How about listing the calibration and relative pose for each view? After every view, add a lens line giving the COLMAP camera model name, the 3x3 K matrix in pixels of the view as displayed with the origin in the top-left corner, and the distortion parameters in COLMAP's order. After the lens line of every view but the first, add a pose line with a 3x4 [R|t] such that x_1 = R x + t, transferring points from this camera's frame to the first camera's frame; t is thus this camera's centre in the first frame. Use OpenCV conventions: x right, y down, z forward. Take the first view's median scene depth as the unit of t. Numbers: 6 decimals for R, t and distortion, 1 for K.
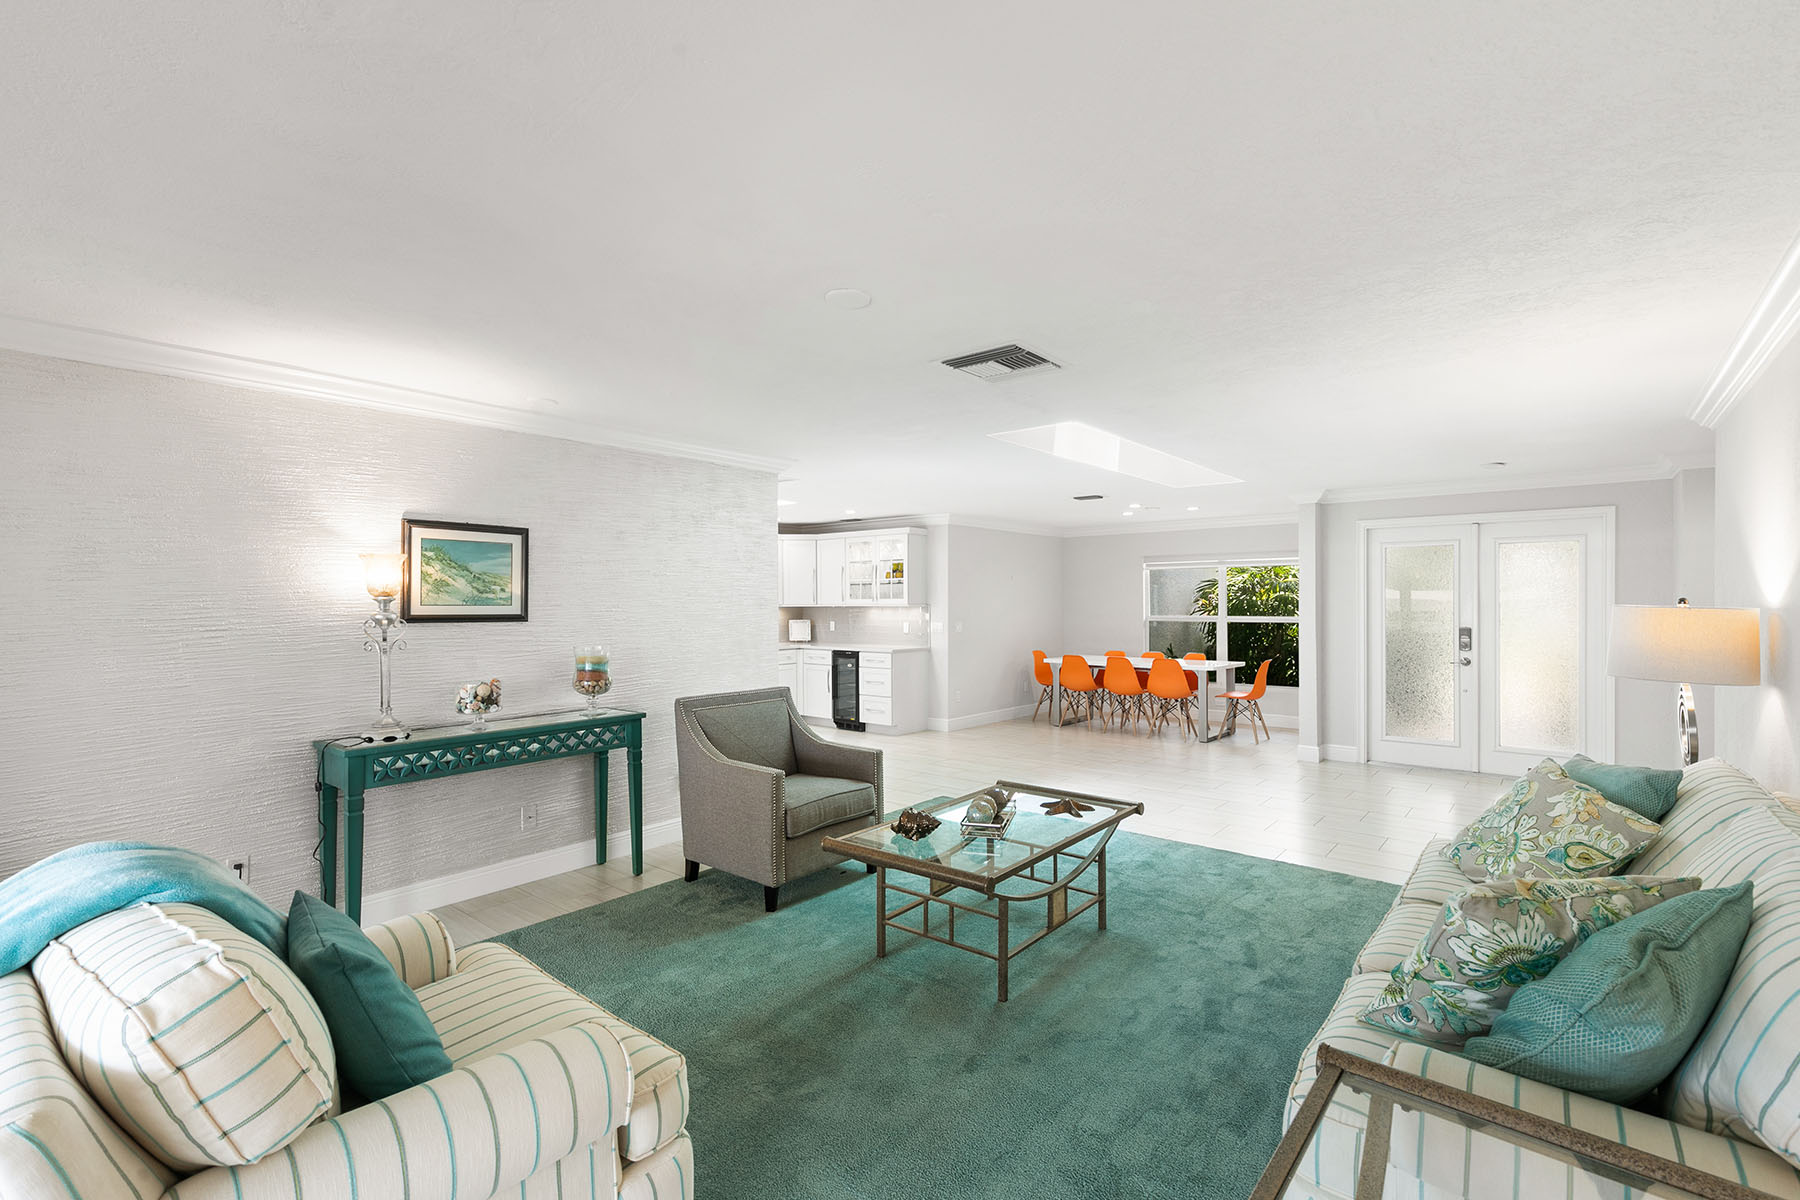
lens RADIAL K [[808.3, 0, 892.0], [0, 808.3, 604.2], [0, 0, 1]] dist [0.005789, 0.000499]
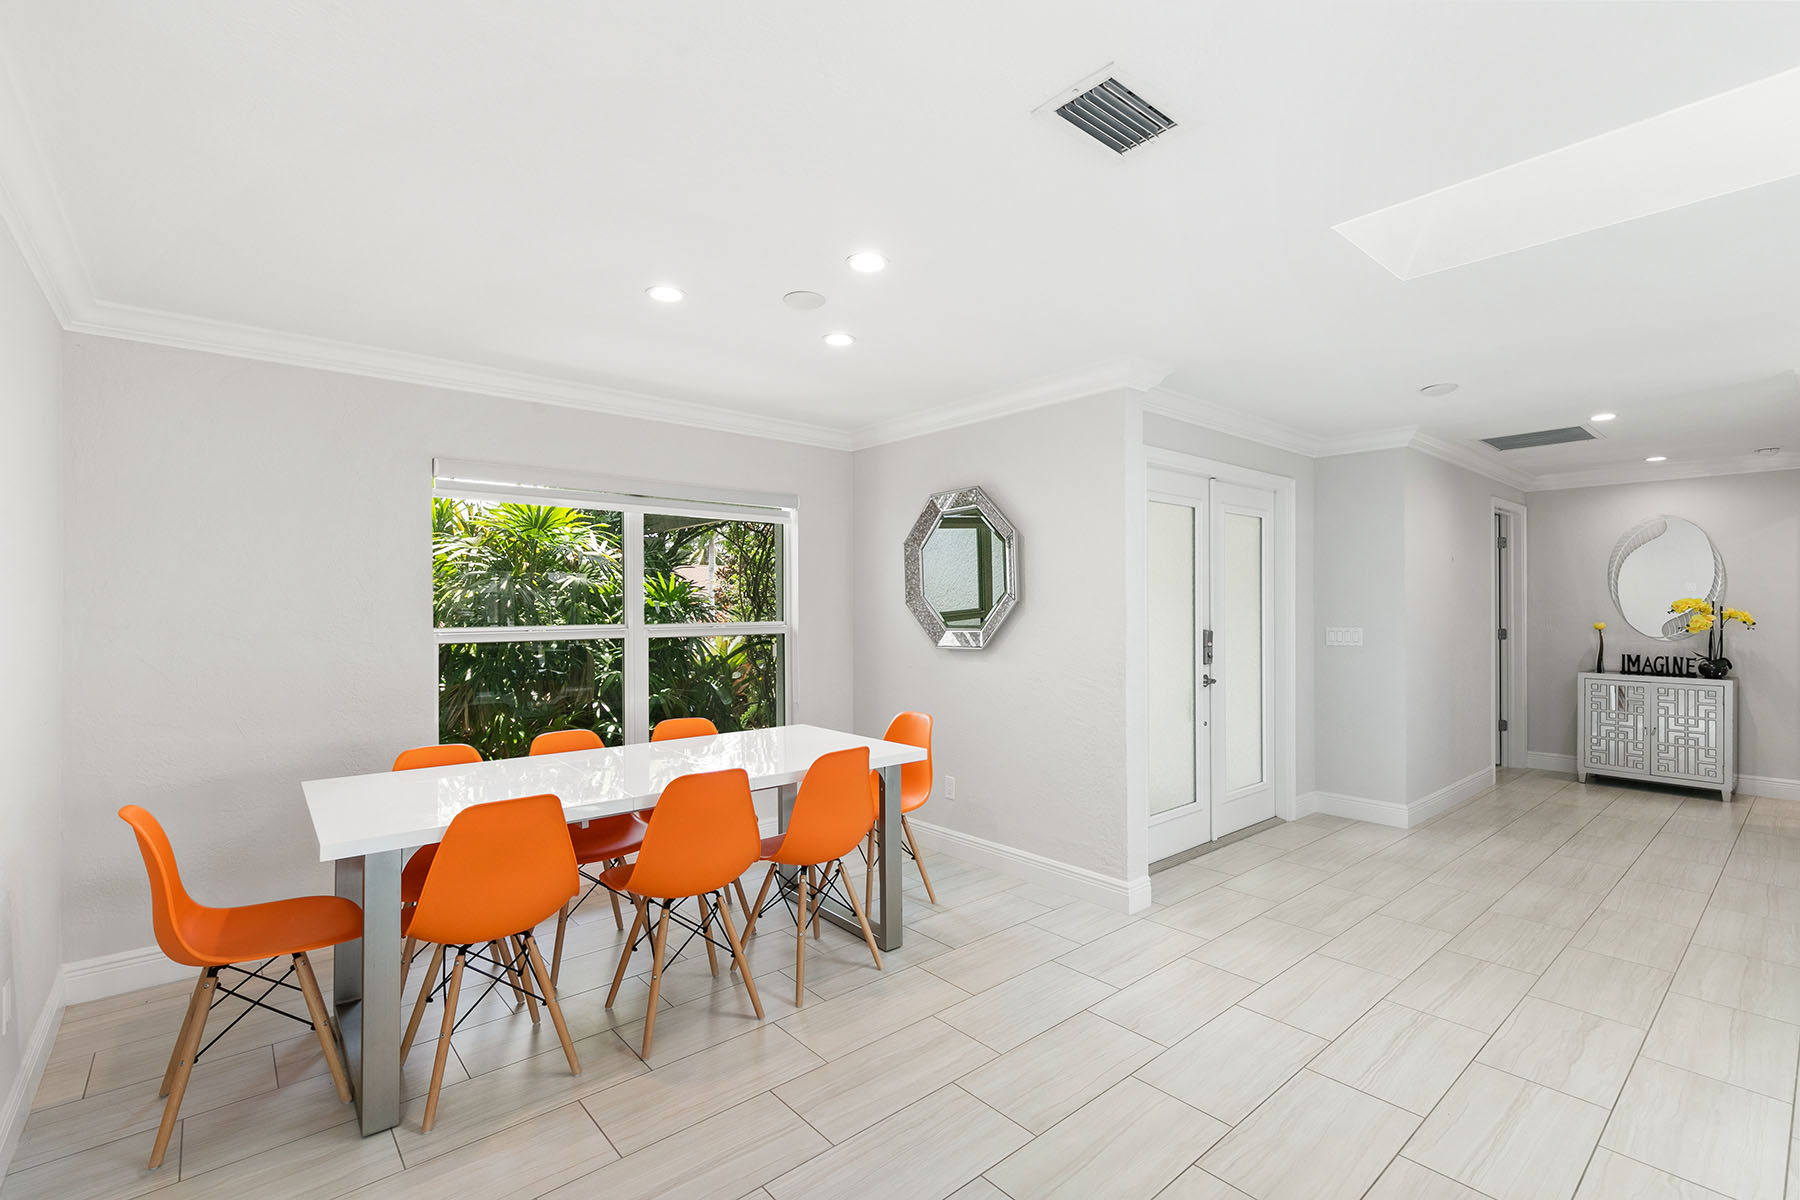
lens RADIAL K [[808.3, 0, 895.9], [0, 808.3, 605.3], [0, 0, 1]] dist [0.005789, 0.000499]
pose [[0.166778, 0.003673, 0.985988, 0.010351], [0.004652, 0.999979, -0.004512, 0.008039], [-0.985984, 0.005339, 0.166757, 0.835960]]
